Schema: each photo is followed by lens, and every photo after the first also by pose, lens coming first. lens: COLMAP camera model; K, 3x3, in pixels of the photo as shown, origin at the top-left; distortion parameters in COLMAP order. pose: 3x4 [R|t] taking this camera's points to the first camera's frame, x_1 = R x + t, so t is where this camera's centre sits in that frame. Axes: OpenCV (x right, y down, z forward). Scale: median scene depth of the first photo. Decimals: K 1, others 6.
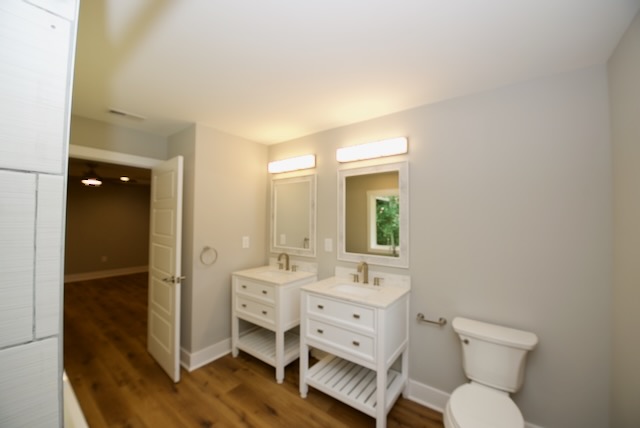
lens RADIAL K [[254.4, 0, 315.6], [0, 254.4, 211.8], [0, 0, 1]] dist [-0.015807, -0.002357]
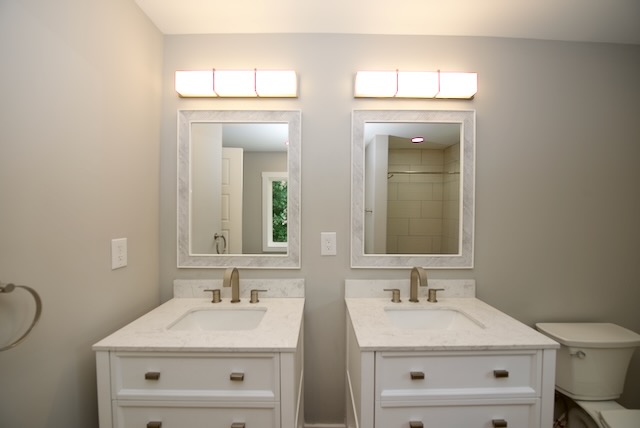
lens RADIAL K [[254.4, 0, 319.4], [0, 254.4, 216.0], [0, 0, 1]] dist [-0.015807, -0.002357]
pose [[0.784523, -0.011349, 0.619996, -0.312077], [-0.021184, 0.998758, 0.045088, 0.046474], [-0.619738, -0.048506, 0.783308, 0.584049]]
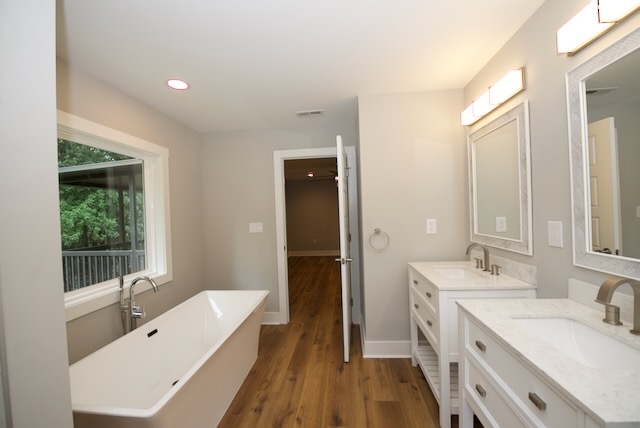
lens RADIAL K [[254.4, 0, 318.1], [0, 254.4, 213.4], [0, 0, 1]] dist [-0.015807, -0.002357]
pose [[0.528637, -0.023644, -0.848519, 0.224567], [0.068278, 0.997557, 0.014741, 0.053115], [0.846098, -0.065728, 0.528960, 0.350467]]
